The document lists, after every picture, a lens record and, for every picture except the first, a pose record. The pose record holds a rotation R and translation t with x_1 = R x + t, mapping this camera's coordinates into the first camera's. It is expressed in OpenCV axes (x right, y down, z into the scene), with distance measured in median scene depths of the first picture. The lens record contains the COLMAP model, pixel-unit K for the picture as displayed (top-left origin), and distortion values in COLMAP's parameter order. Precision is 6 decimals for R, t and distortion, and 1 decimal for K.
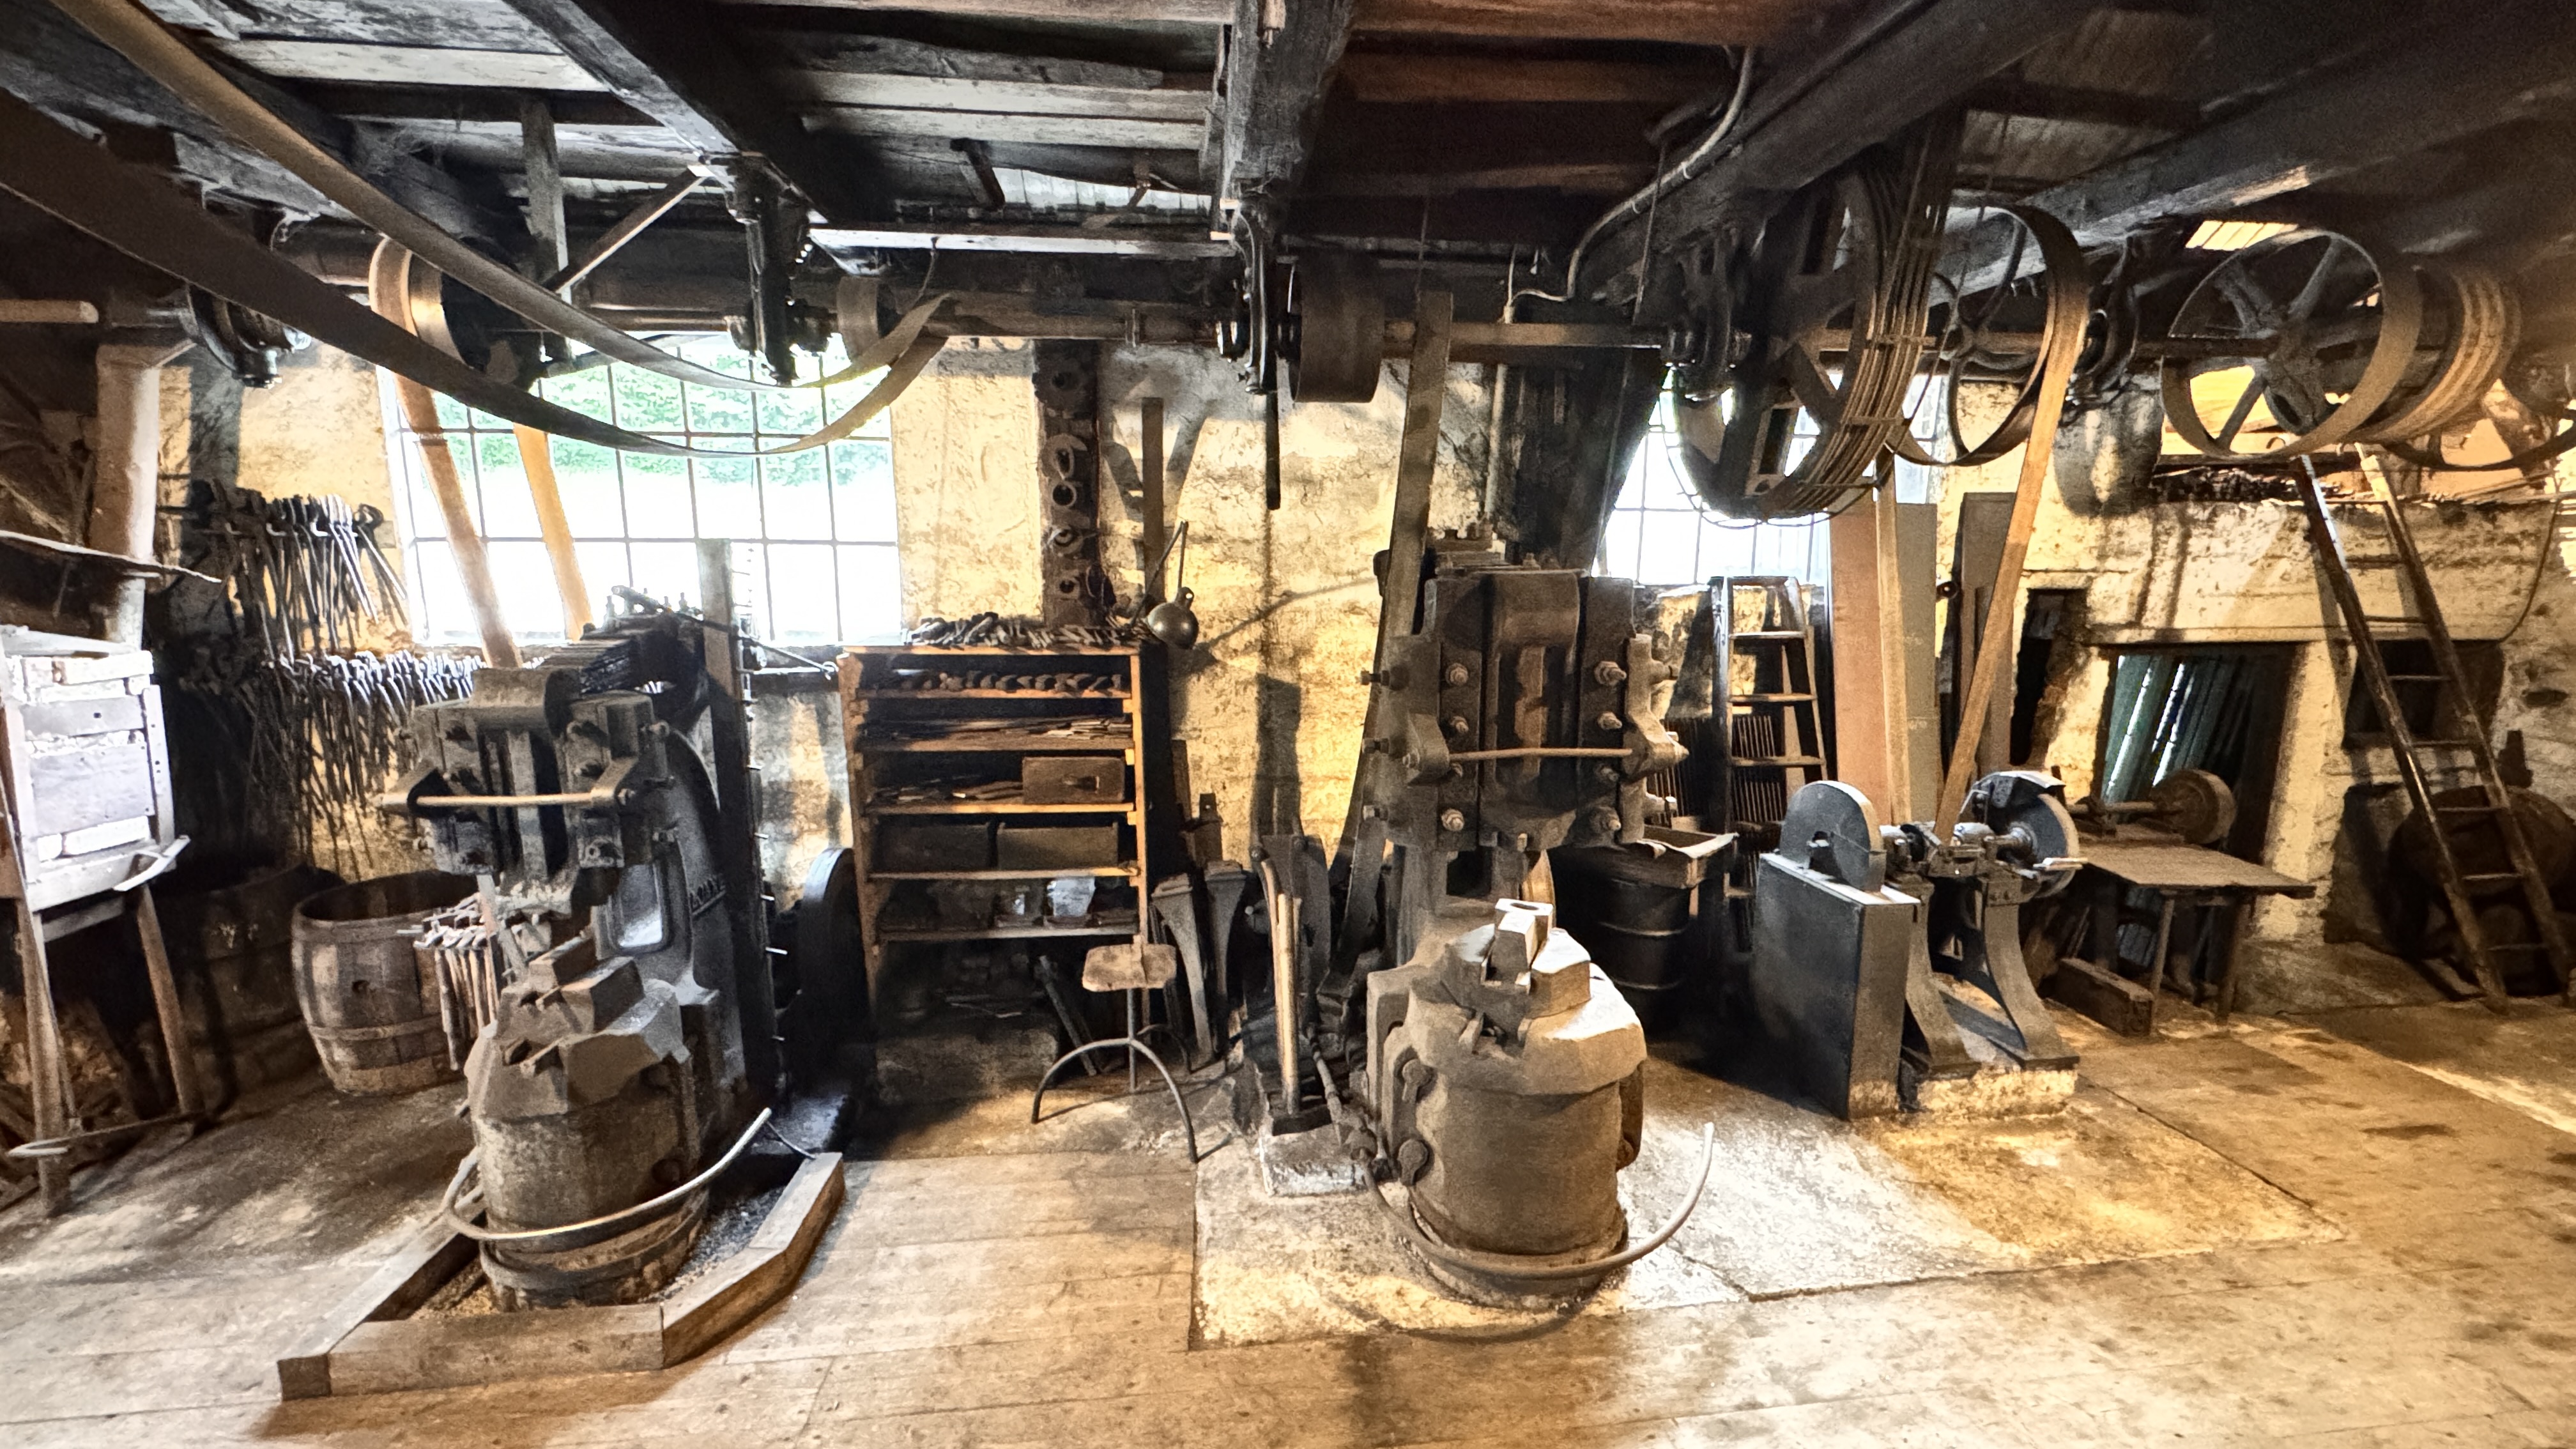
lens RADIAL K [[1024.2, 0, 1283.5], [0, 1024.2, 732.9], [0, 0, 1]] dist [-0.002040, 0.000453]
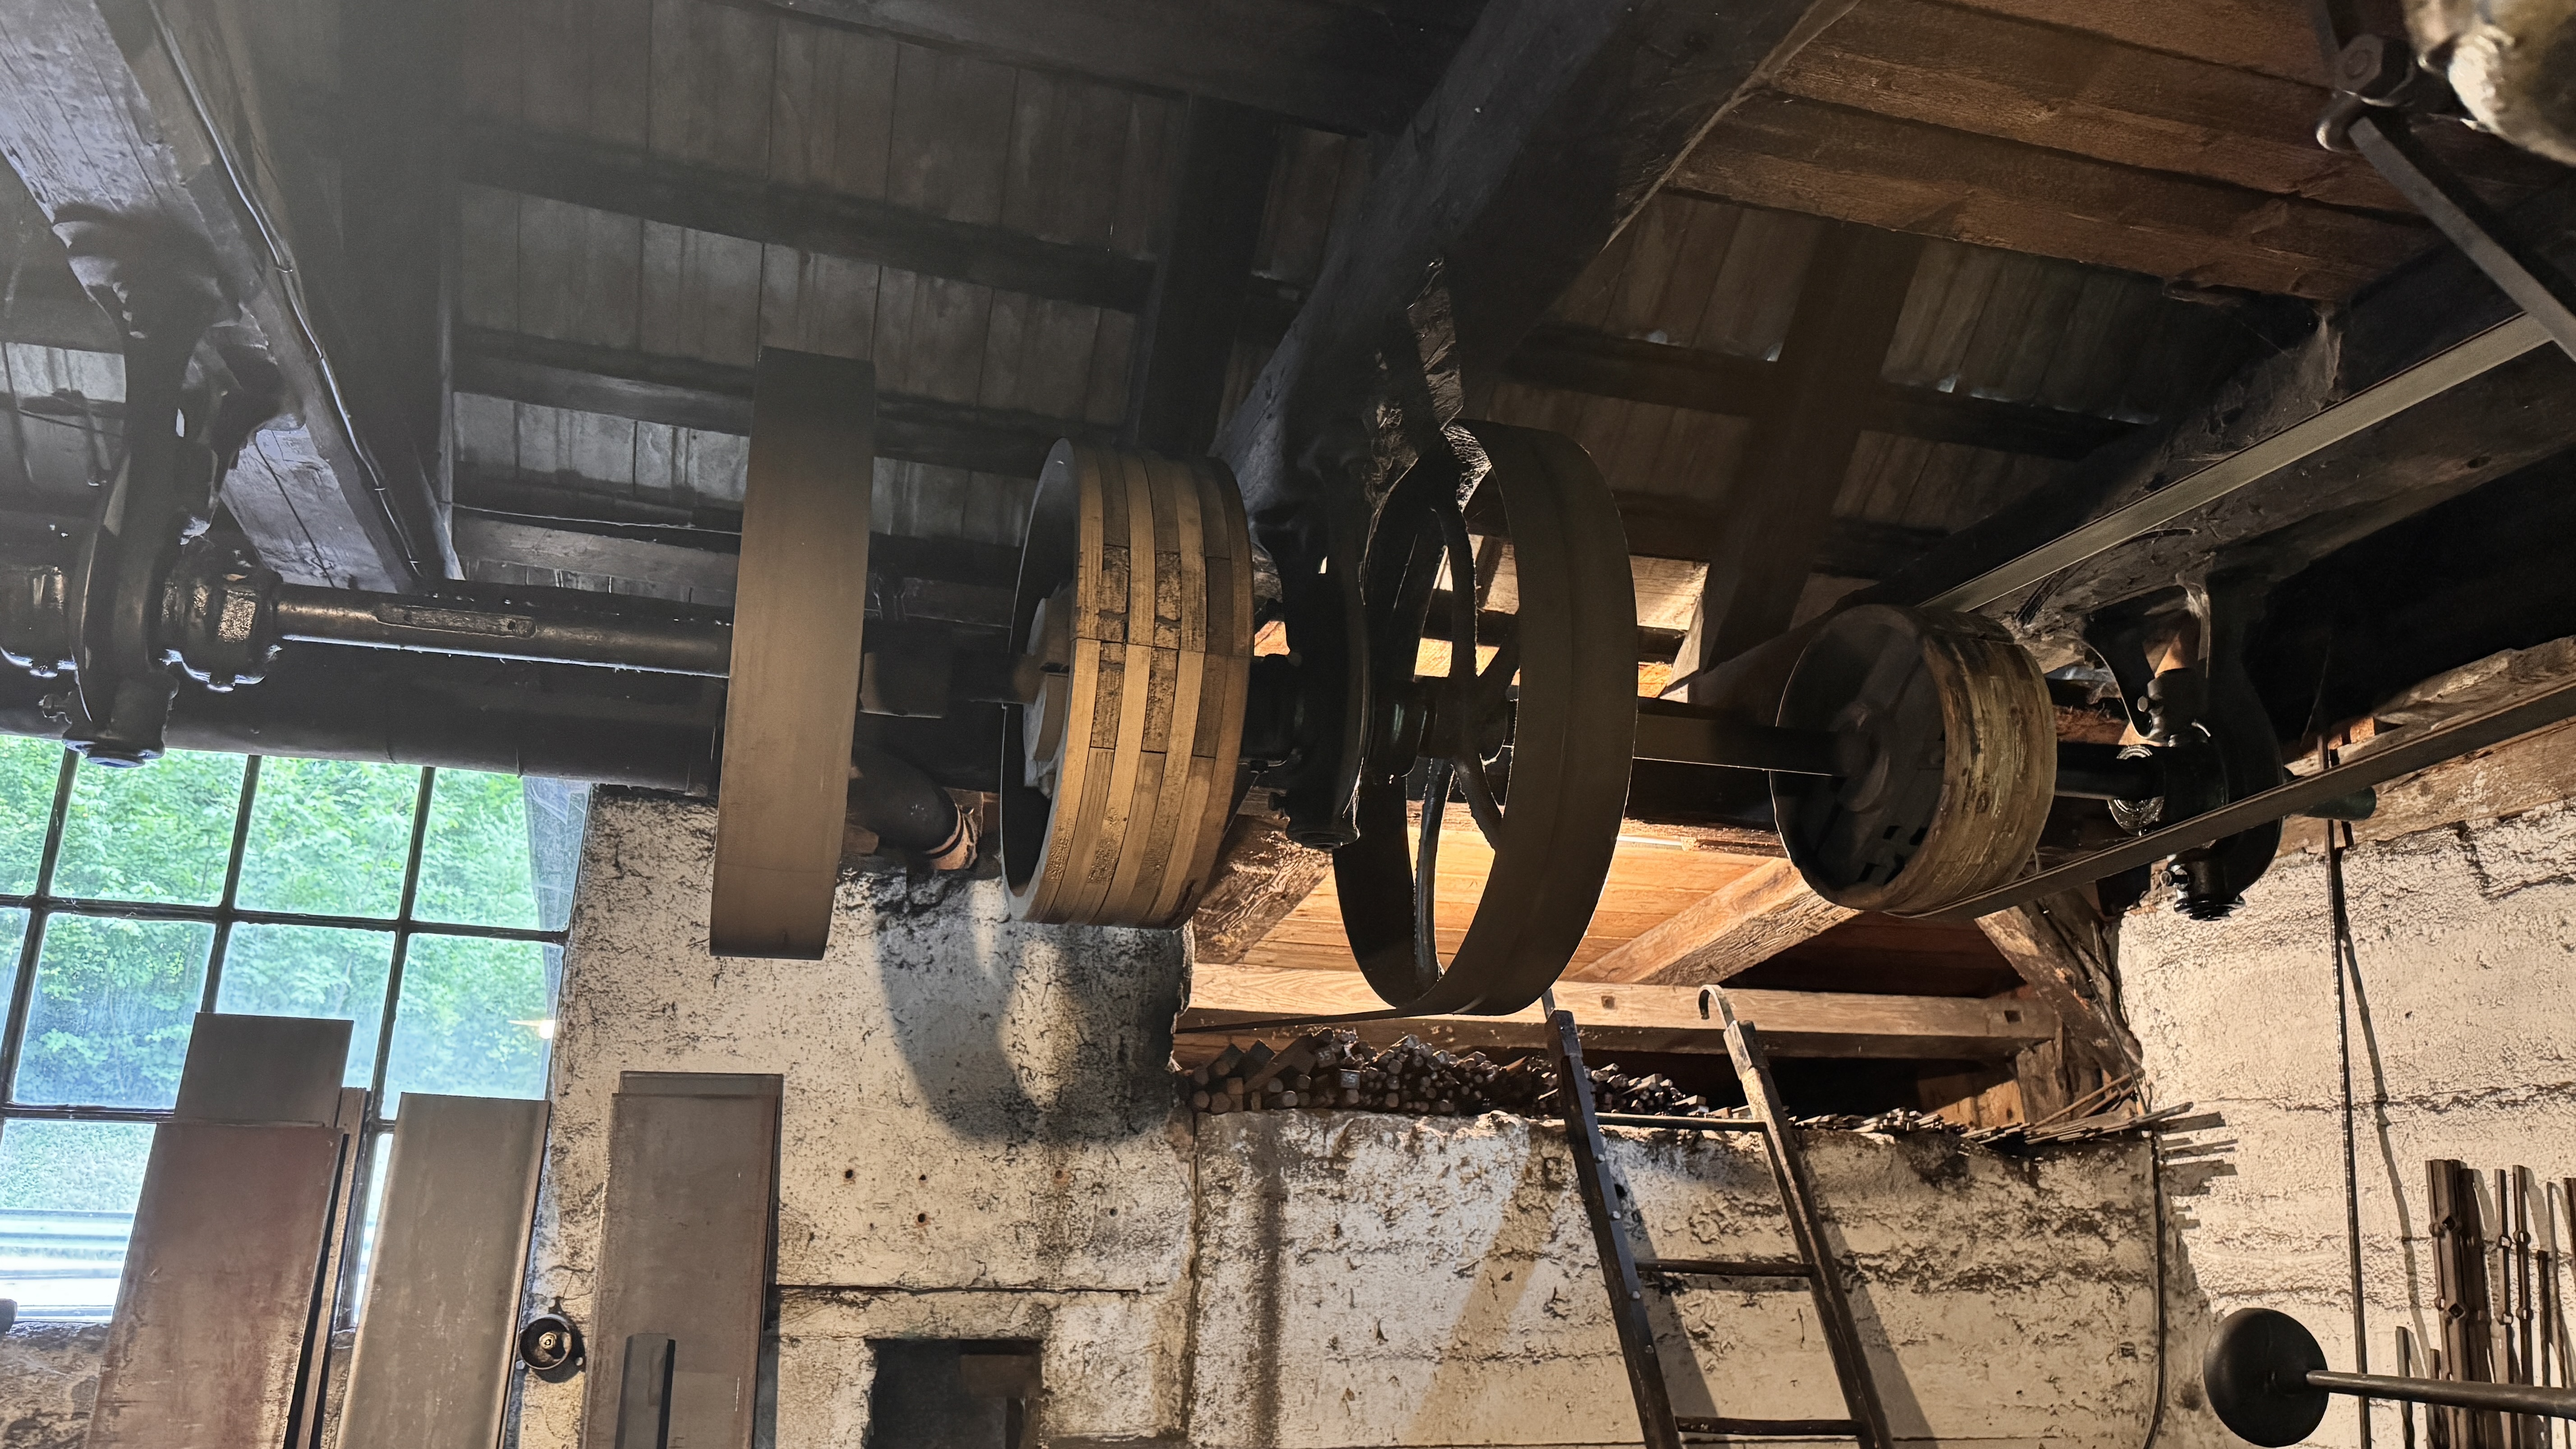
lens RADIAL K [[1772.9, 0, 1287.7], [0, 1772.9, 708.3], [0, 0, 1]] dist [0.026892, -0.012811]
pose [[0.983288, 0.064859, 0.170112, 0.751705], [0.017080, 0.897403, -0.440882, -0.058656], [-0.181254, 0.436419, 0.881298, 0.308800]]
